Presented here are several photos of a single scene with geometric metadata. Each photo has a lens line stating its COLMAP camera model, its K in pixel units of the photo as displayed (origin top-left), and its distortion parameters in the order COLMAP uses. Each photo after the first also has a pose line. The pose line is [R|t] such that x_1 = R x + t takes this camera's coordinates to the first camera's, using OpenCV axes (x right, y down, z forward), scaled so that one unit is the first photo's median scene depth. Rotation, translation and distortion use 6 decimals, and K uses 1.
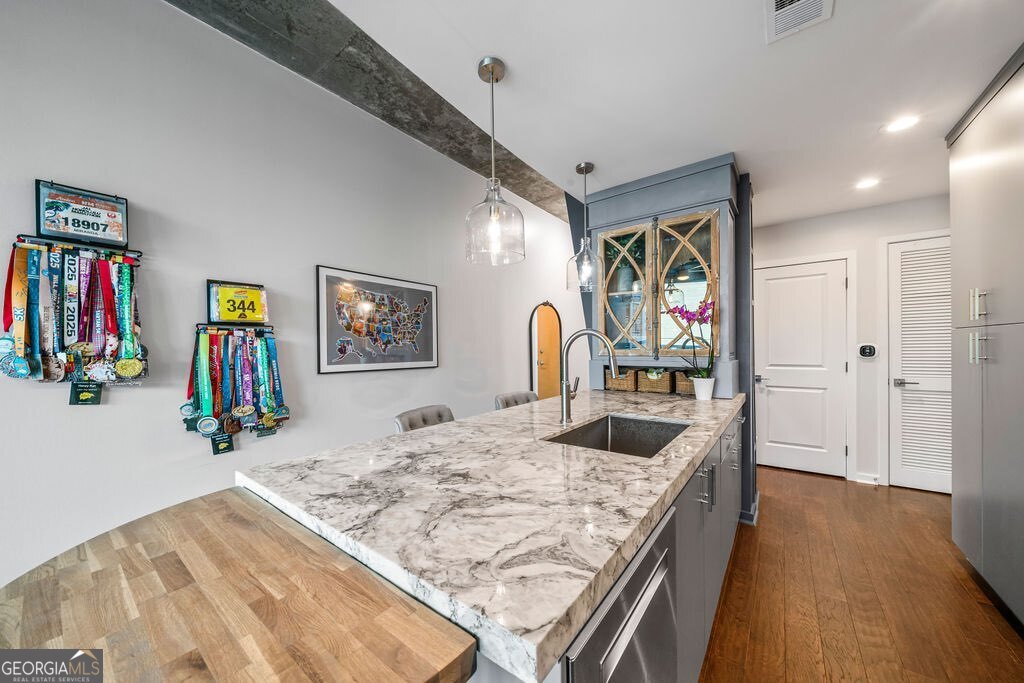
lens RADIAL K [[361.9, 0, 499.7], [0, 361.9, 352.8], [0, 0, 1]] dist [-0.004622, -0.000321]
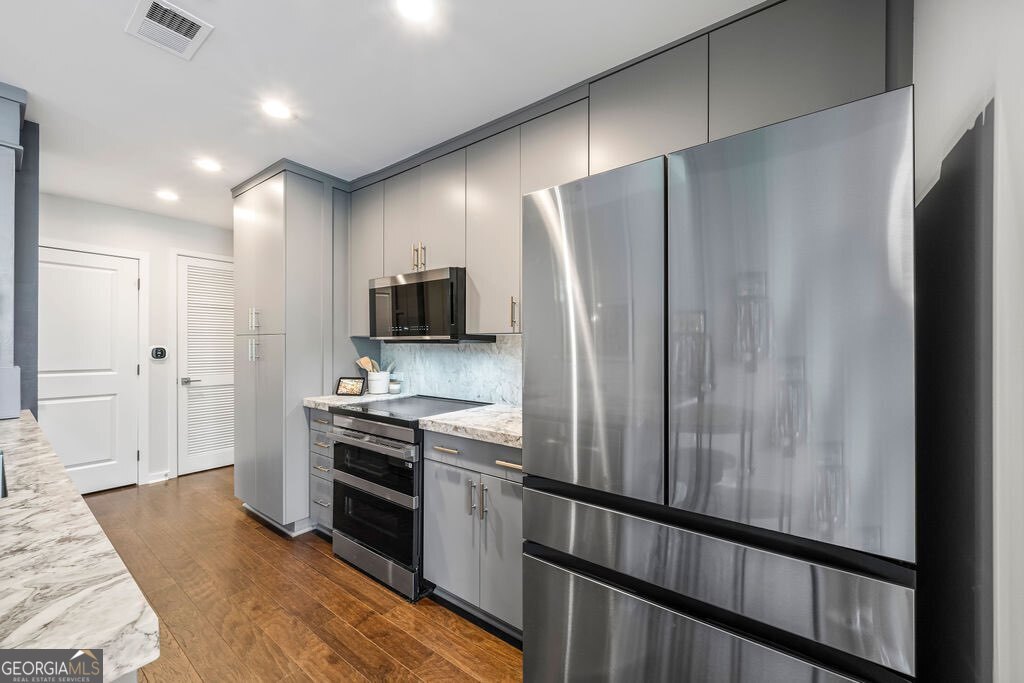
lens RADIAL K [[390.0, 0, 529.0], [0, 390.0, 348.0], [0, 0, 1]] dist [-0.003177, -0.000162]
pose [[-0.049599, 0.009236, 0.998726, -0.270456], [0.012268, 0.999887, -0.008637, 0.005837], [-0.998694, 0.011824, -0.049707, -0.015753]]
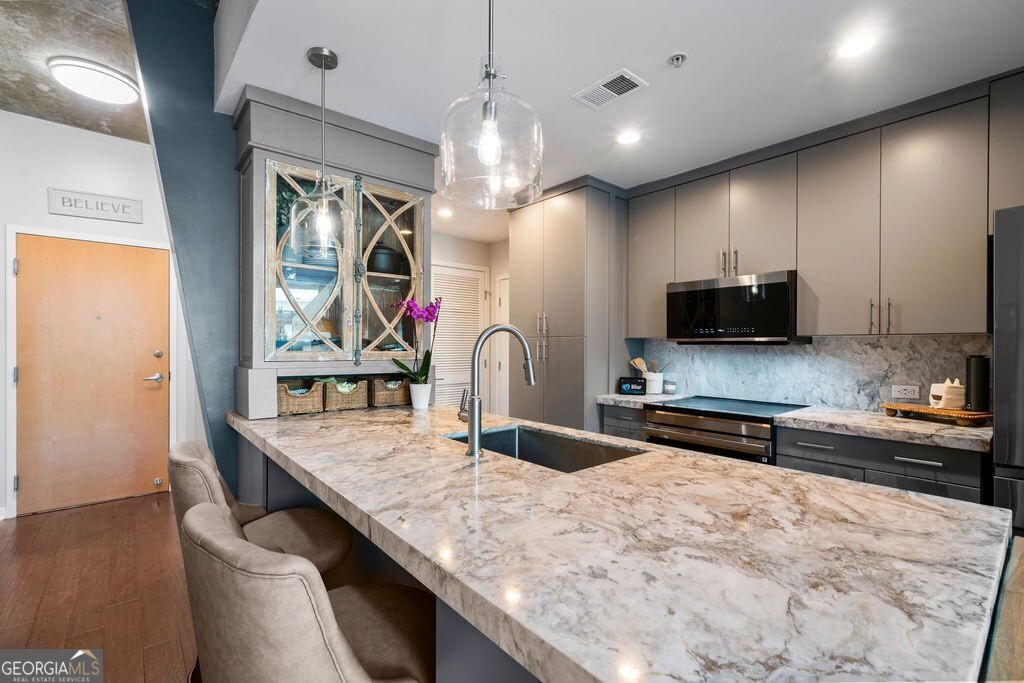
lens RADIAL K [[462.6, 0, 515.7], [0, 462.6, 348.7], [0, 0, 1]] dist [0.002000, 0.000236]
pose [[0.188870, 0.010965, 0.981941, -0.667886], [0.010345, 0.999860, -0.013155, 0.000937], [-0.981948, 0.012643, 0.188730, 0.747467]]
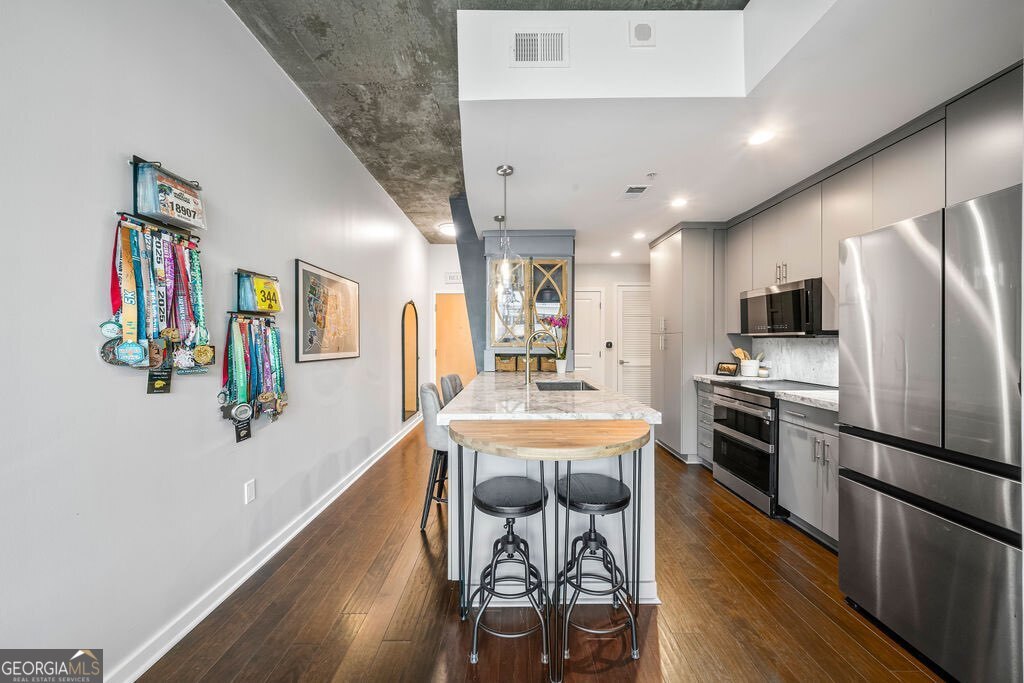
lens RADIAL K [[390.0, 0, 496.0], [0, 390.0, 343.2], [0, 0, 1]] dist [-0.003177, -0.000162]
pose [[0.800974, 0.009260, 0.598628, -1.009041], [-0.001703, 0.999912, -0.013190, 0.022645], [-0.598697, 0.009545, 0.800919, -0.349870]]
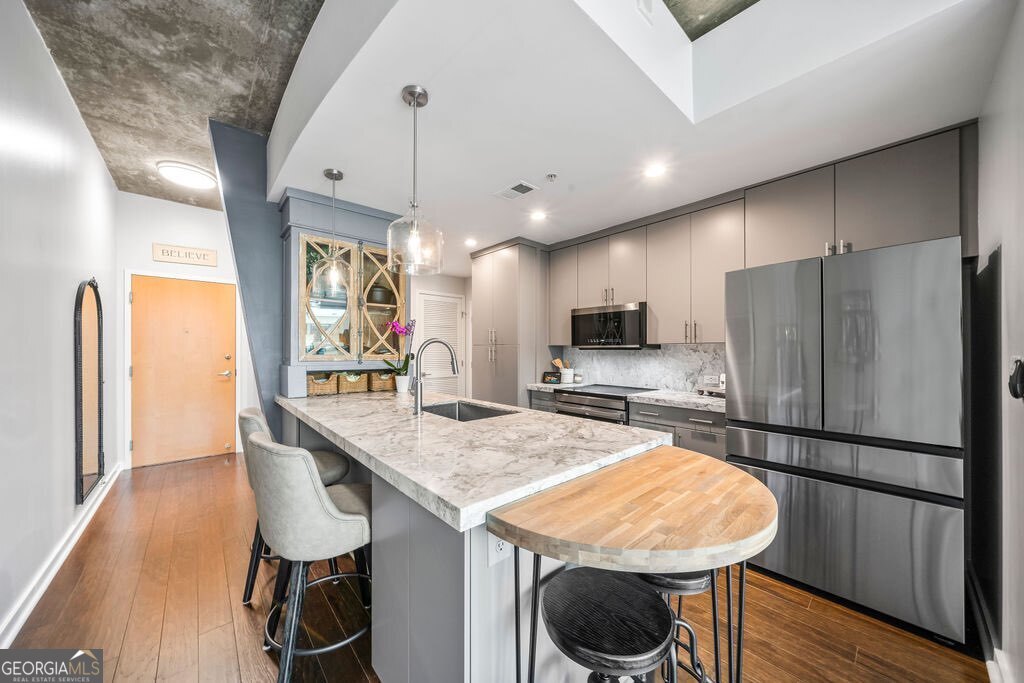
lens RADIAL K [[361.9, 0, 513.7], [0, 361.9, 351.3], [0, 0, 1]] dist [-0.004622, -0.000321]
pose [[0.170467, 0.014565, 0.985256, -0.930572], [0.012891, 0.999772, -0.017010, 0.008030], [-0.985279, 0.015601, 0.170241, 0.481201]]
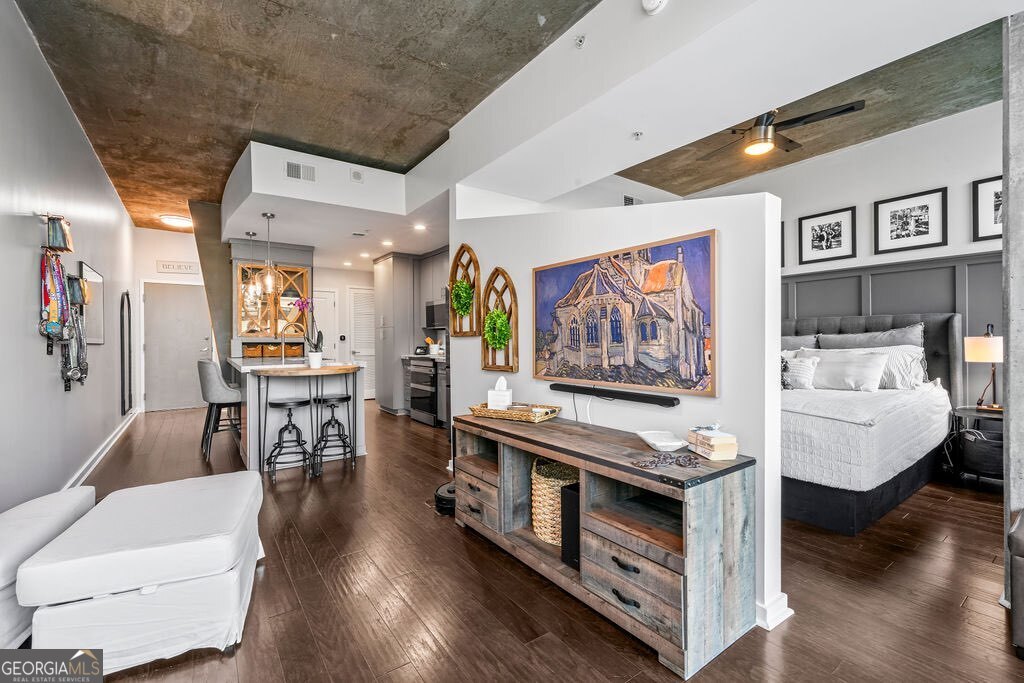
lens RADIAL K [[462.6, 0, 523.8], [0, 462.6, 340.4], [0, 0, 1]] dist [0.002000, 0.000236]
pose [[0.271319, 0.012643, 0.962406, -2.313171], [0.017778, 0.999677, -0.018145, 0.139880], [-0.962325, 0.022033, 0.271007, -1.349118]]
